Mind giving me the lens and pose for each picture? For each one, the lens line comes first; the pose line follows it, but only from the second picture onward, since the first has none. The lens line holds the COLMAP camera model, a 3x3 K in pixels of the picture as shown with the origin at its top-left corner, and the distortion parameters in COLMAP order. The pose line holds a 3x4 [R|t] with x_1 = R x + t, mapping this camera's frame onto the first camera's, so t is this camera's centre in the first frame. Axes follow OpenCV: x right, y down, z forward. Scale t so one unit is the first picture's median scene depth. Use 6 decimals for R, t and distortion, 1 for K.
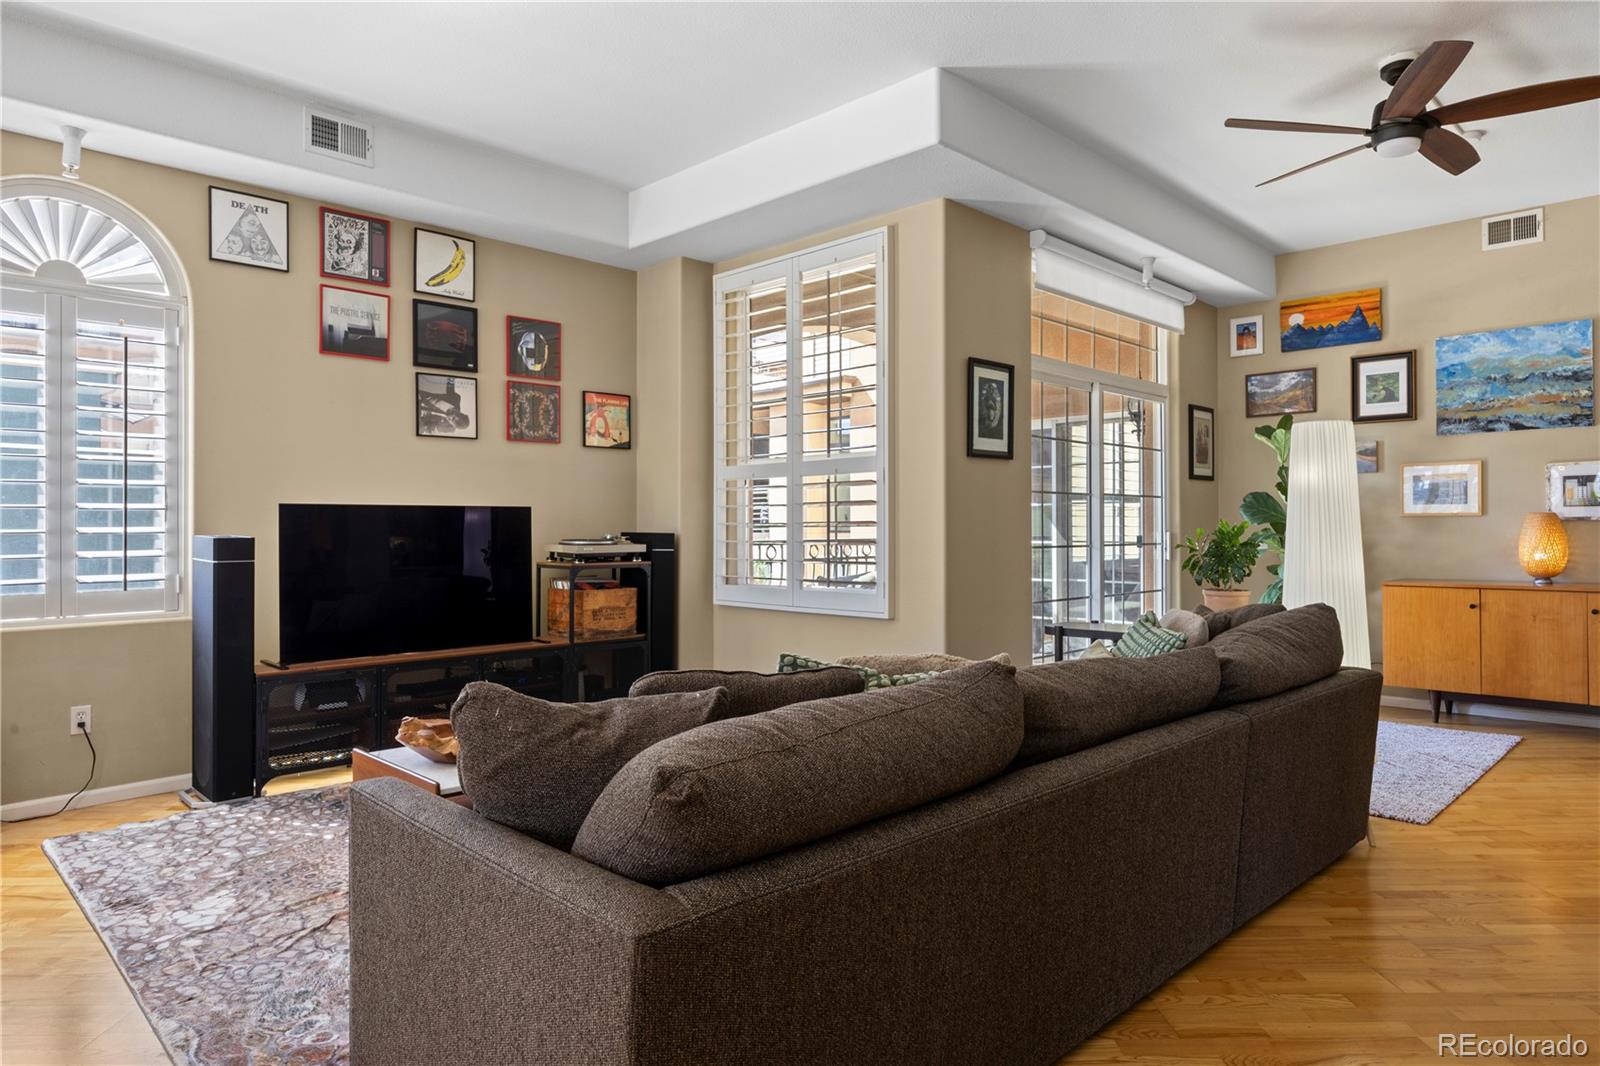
lens RADIAL K [[985.2, 0, 802.1], [0, 985.2, 519.0], [0, 0, 1]] dist [-0.014570, 0.004441]
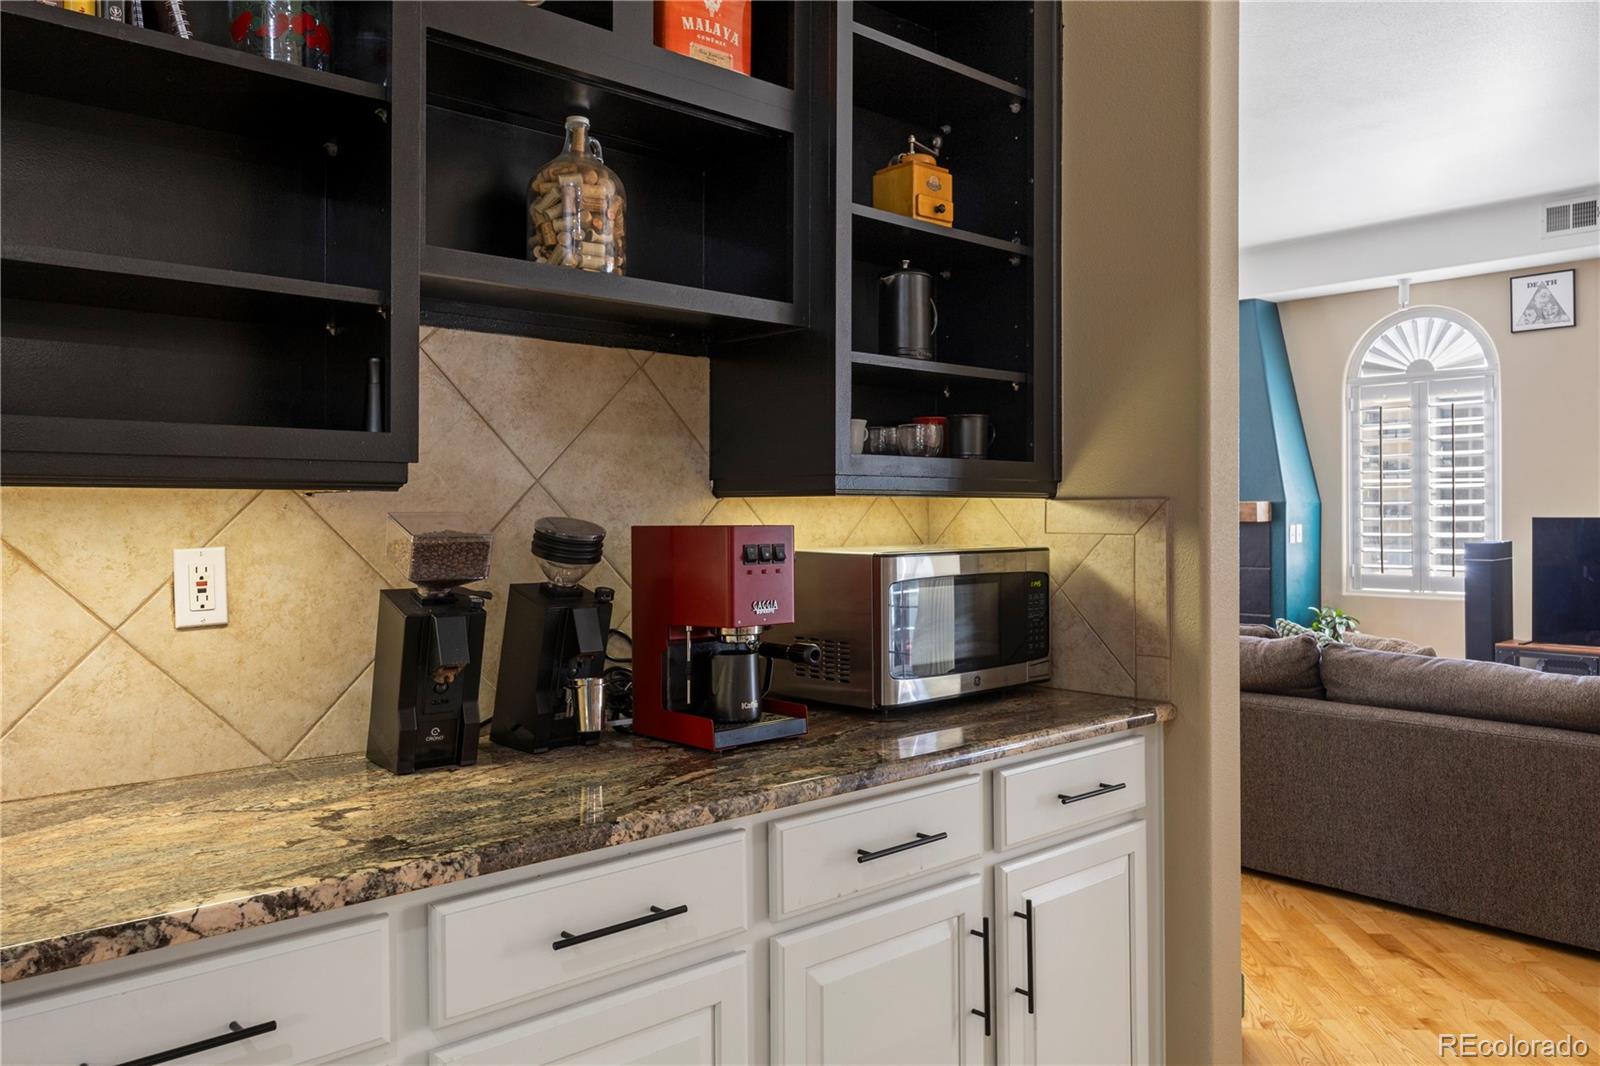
lens RADIAL K [[1186.3, 0, 795.5], [0, 1186.3, 526.8], [0, 0, 1]] dist [0.011097, -0.000523]
pose [[-0.037956, 0.014056, -0.999181, 0.919963], [0.015465, 0.999790, 0.013477, -0.033062], [0.999160, -0.014941, -0.038166, 0.072638]]
